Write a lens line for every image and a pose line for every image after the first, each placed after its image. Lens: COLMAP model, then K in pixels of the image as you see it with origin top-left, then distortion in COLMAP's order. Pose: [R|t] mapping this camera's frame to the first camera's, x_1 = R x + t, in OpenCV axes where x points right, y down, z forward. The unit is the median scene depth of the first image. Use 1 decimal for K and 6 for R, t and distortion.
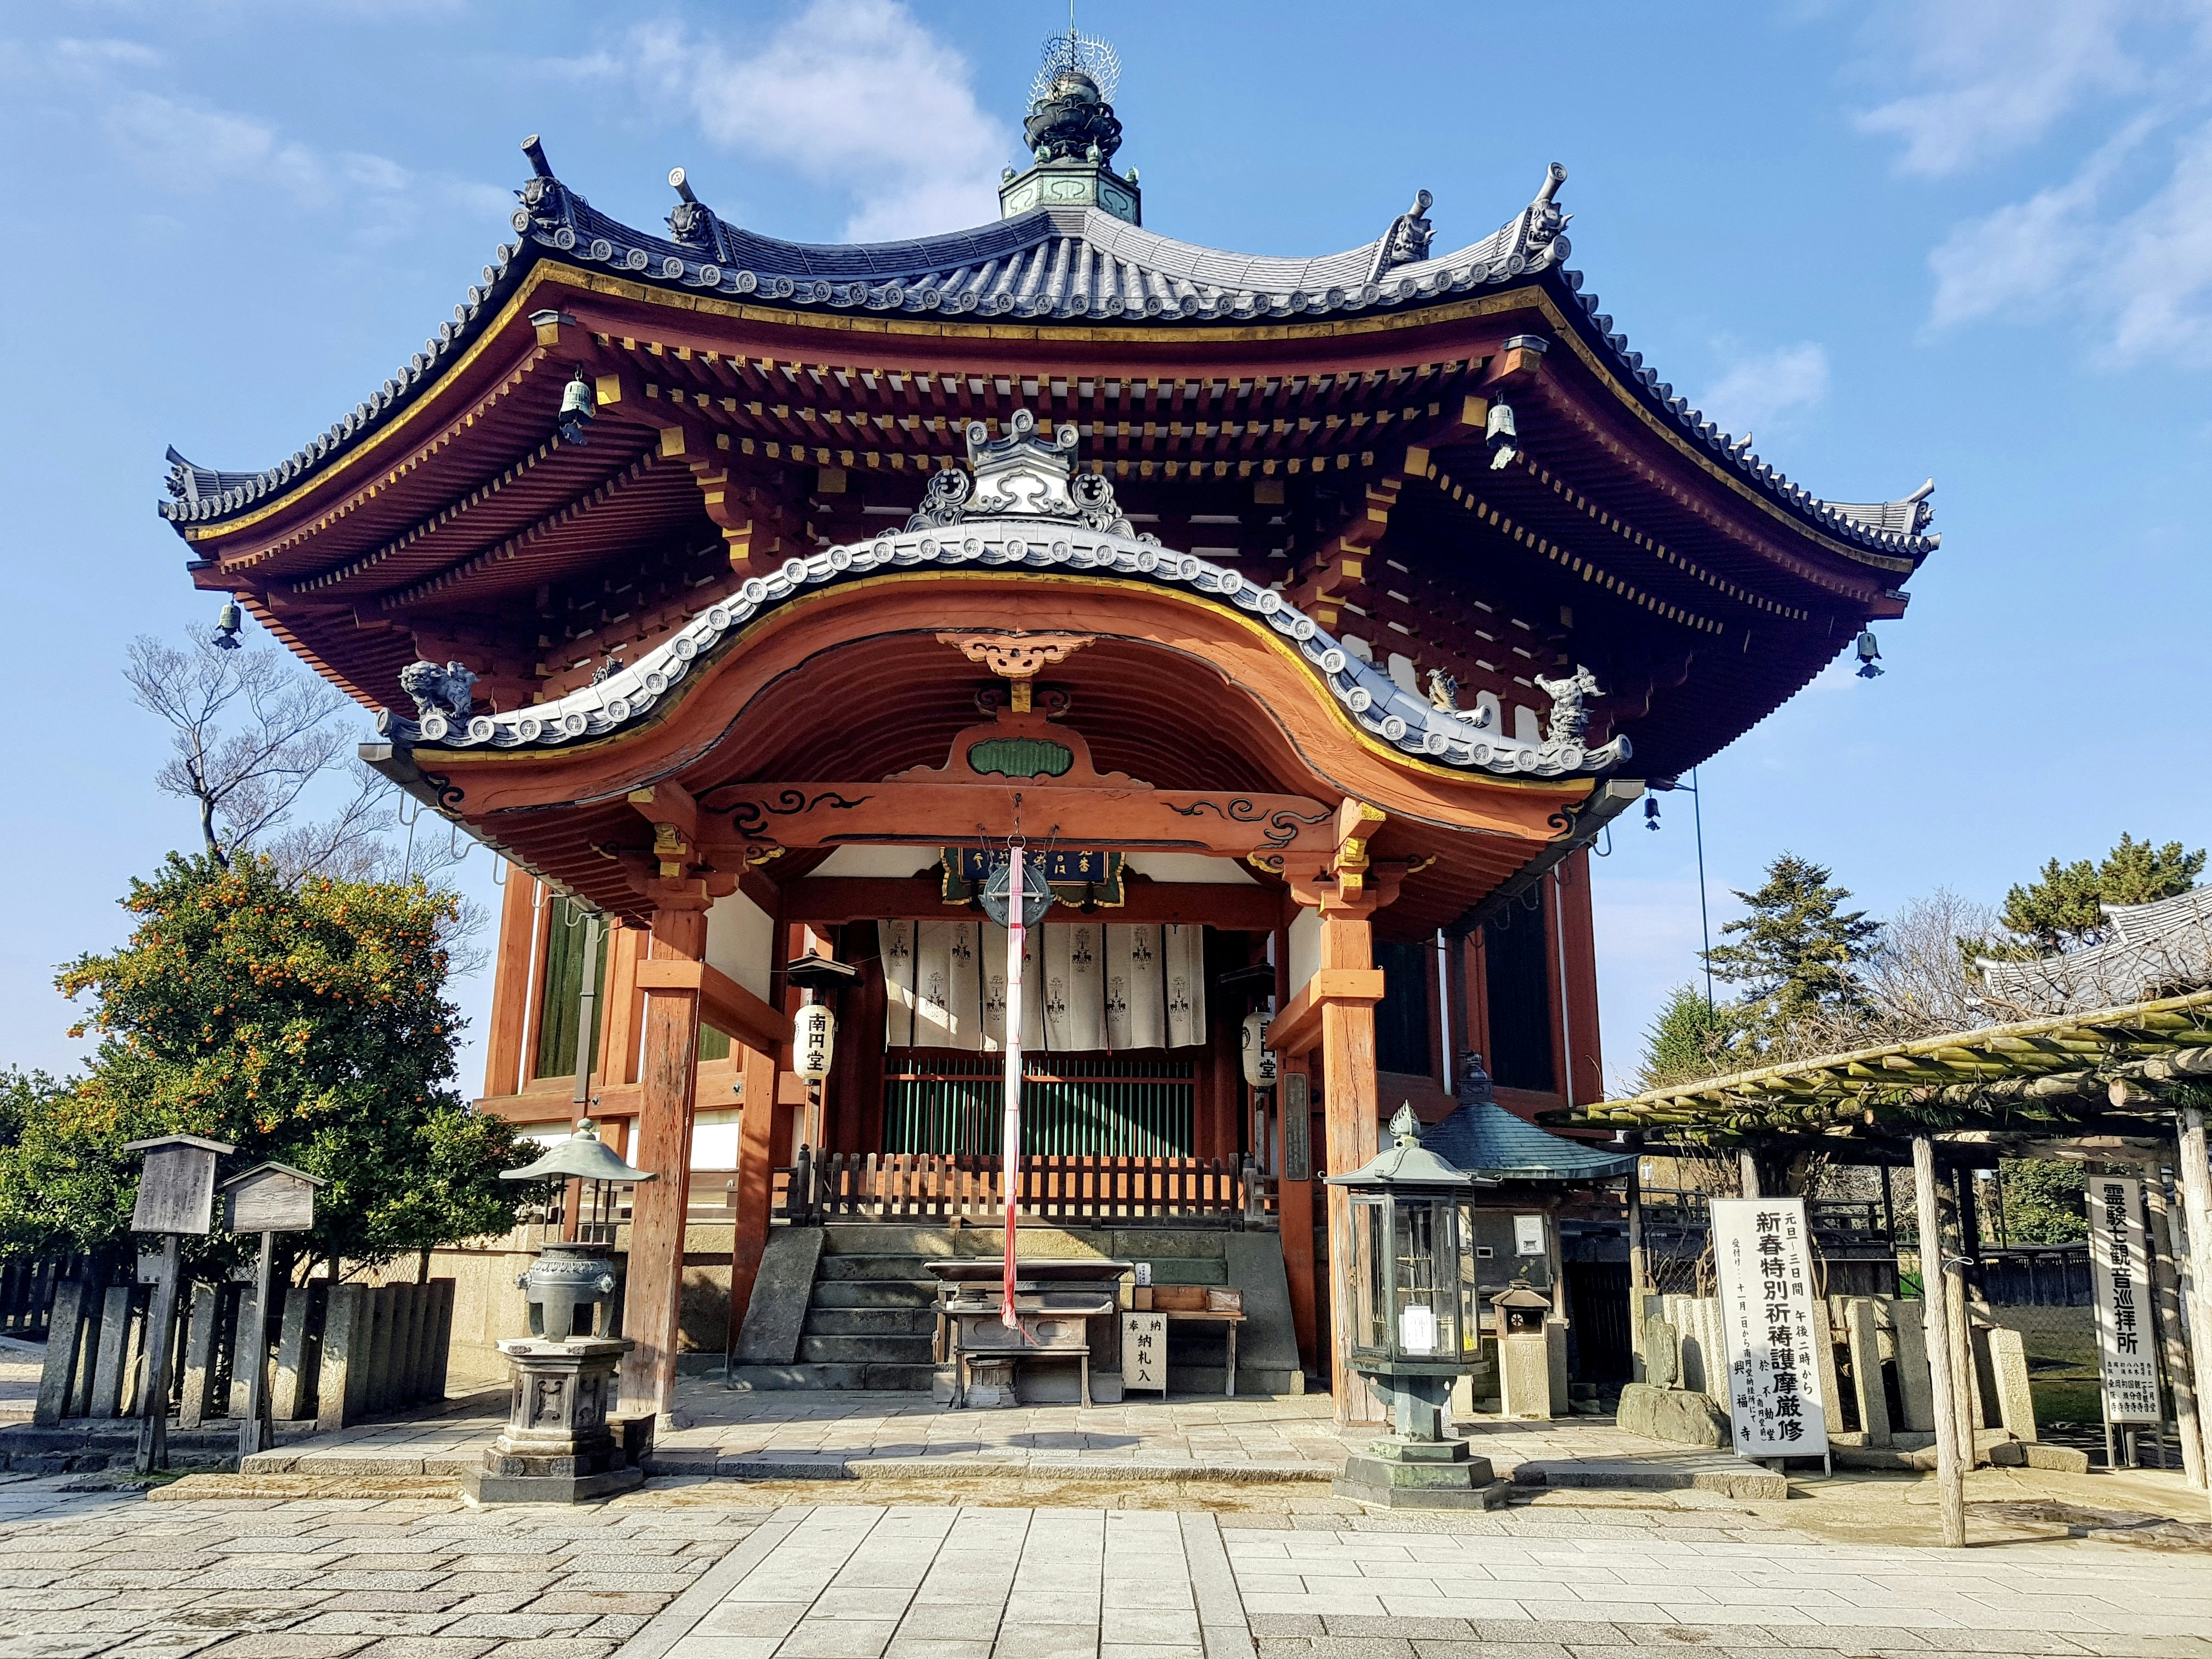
lens RADIAL K [[1647.6, 0, 1107.5], [0, 1647.6, 828.8], [0, 0, 1]] dist [0.028325, -0.024634]
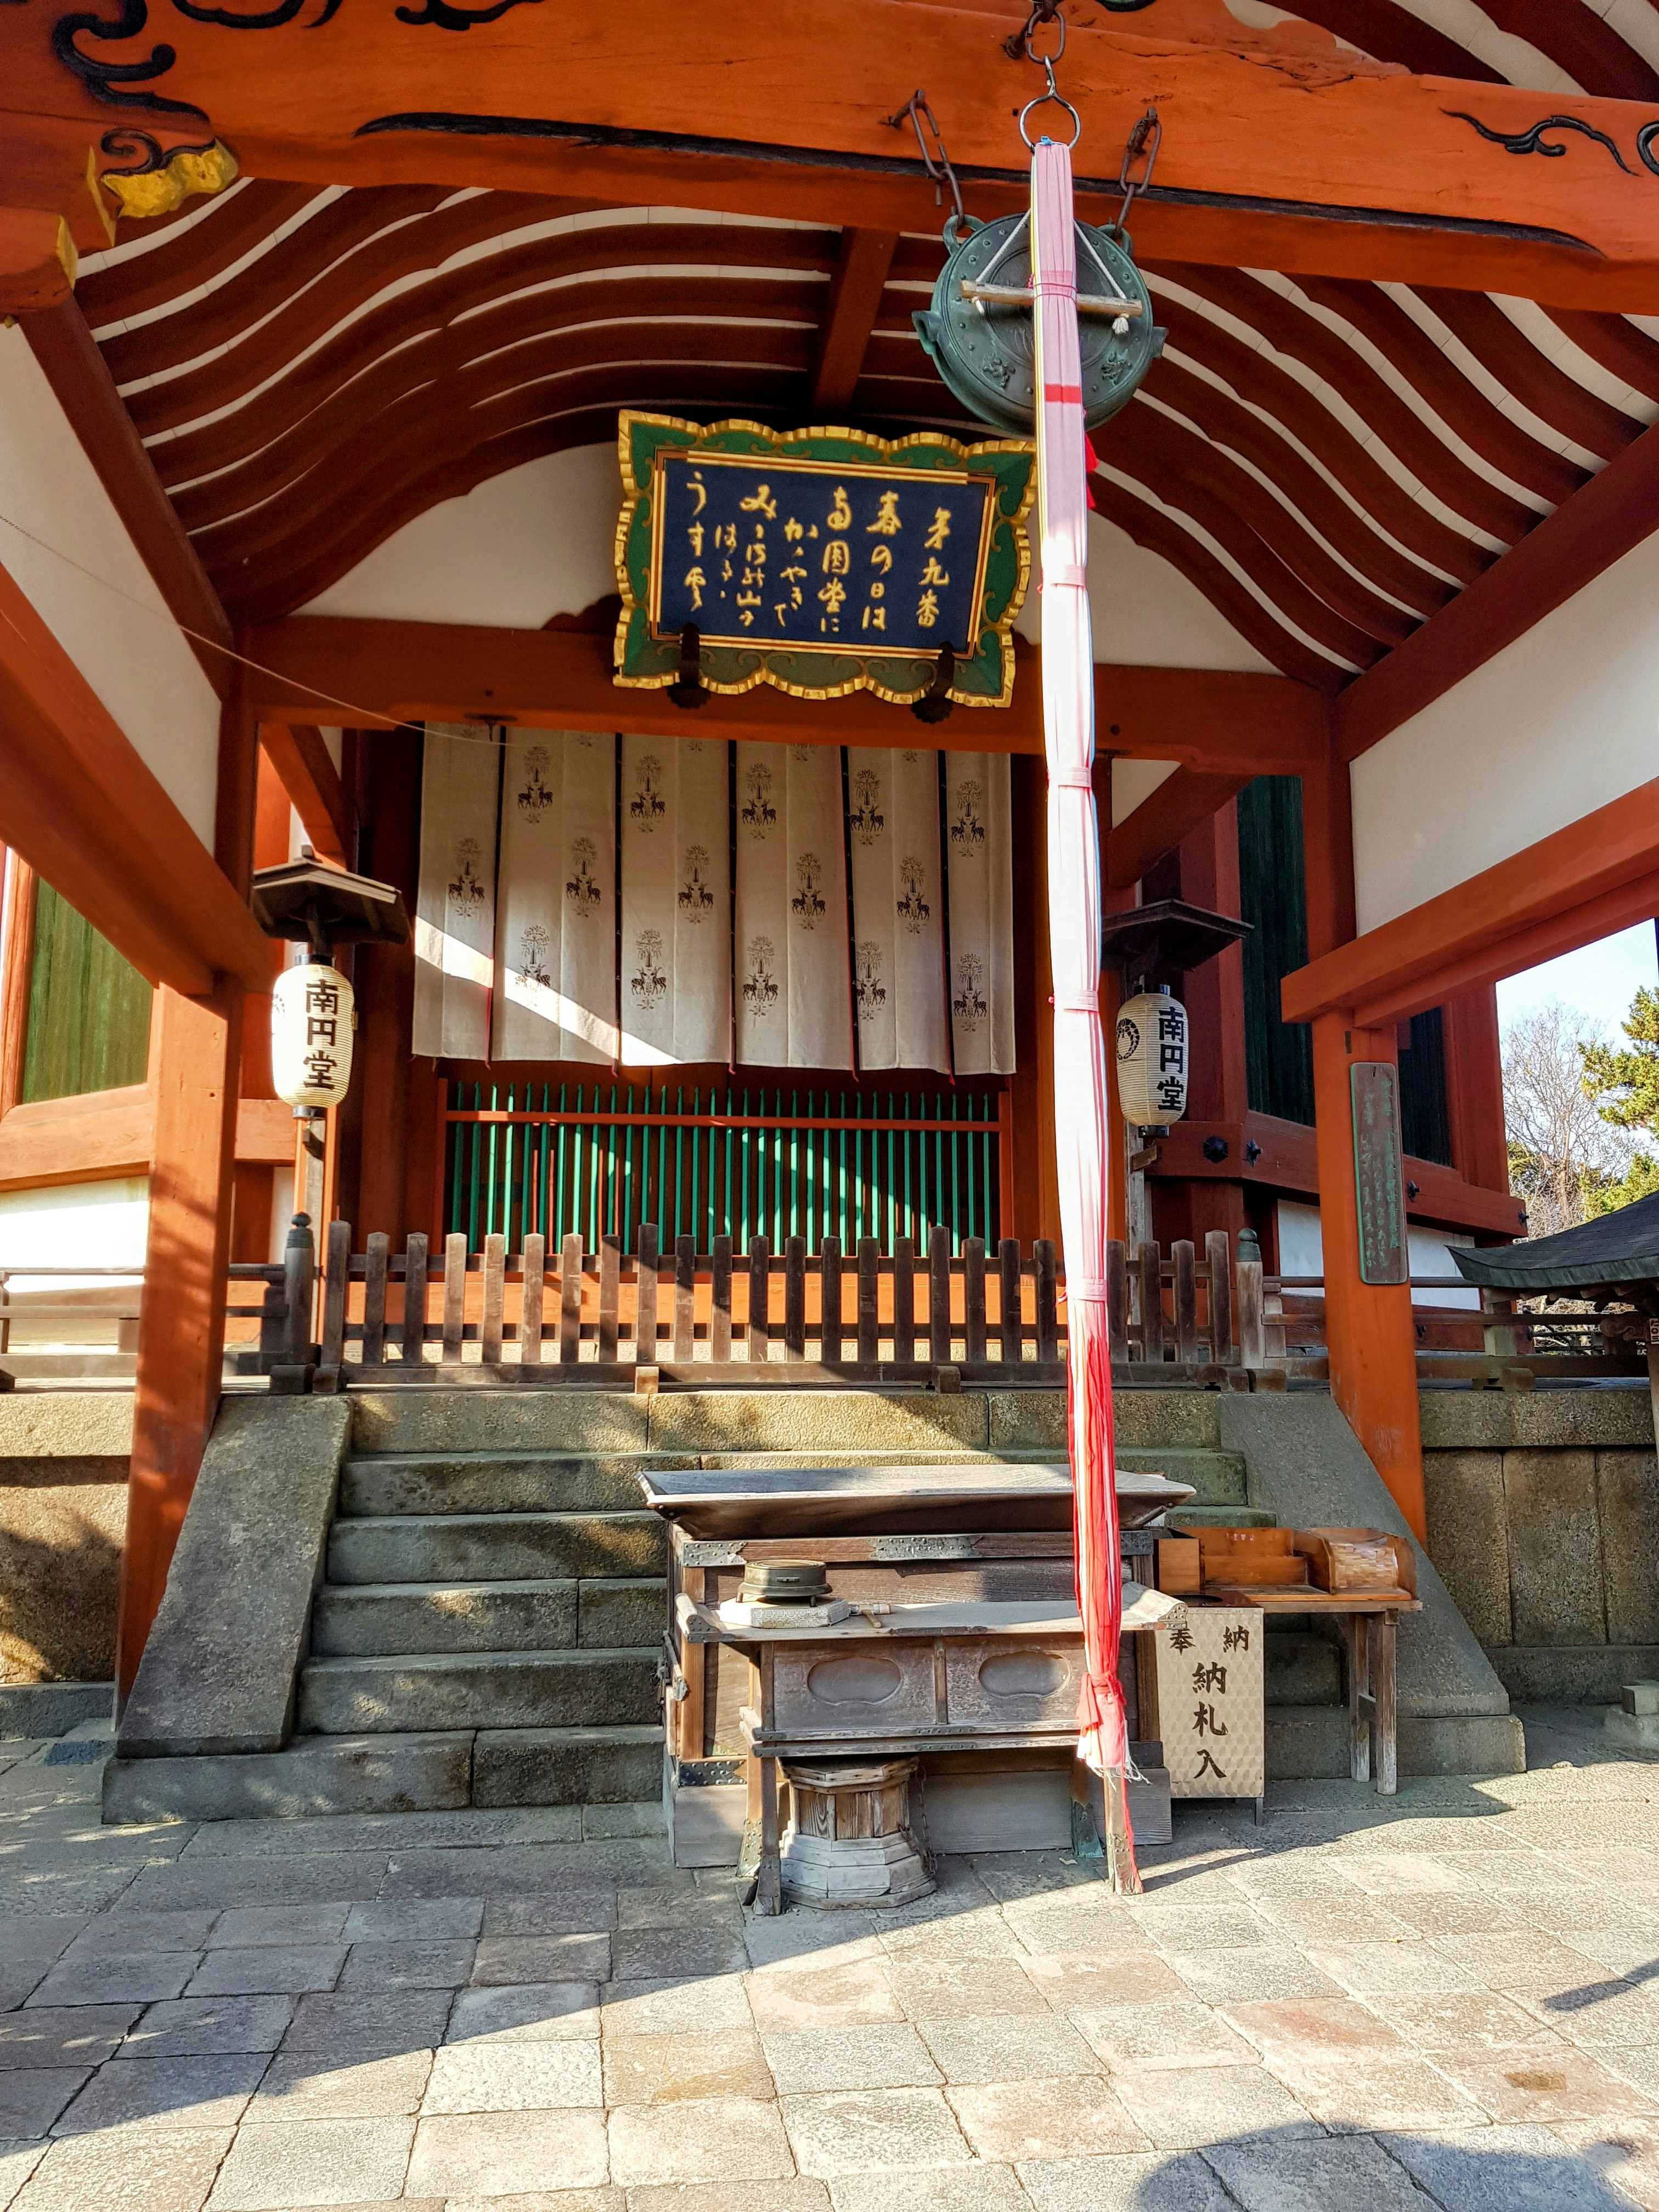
lens RADIAL K [[1647.6, 0, 832.3], [0, 1647.6, 1107.0], [0, 0, 1]] dist [0.028325, -0.024634]
pose [[0.990145, 0.008257, 0.139803, -0.104354], [-0.019573, 0.996621, 0.079765, 0.124561], [-0.138672, -0.081716, 0.986961, 0.543247]]
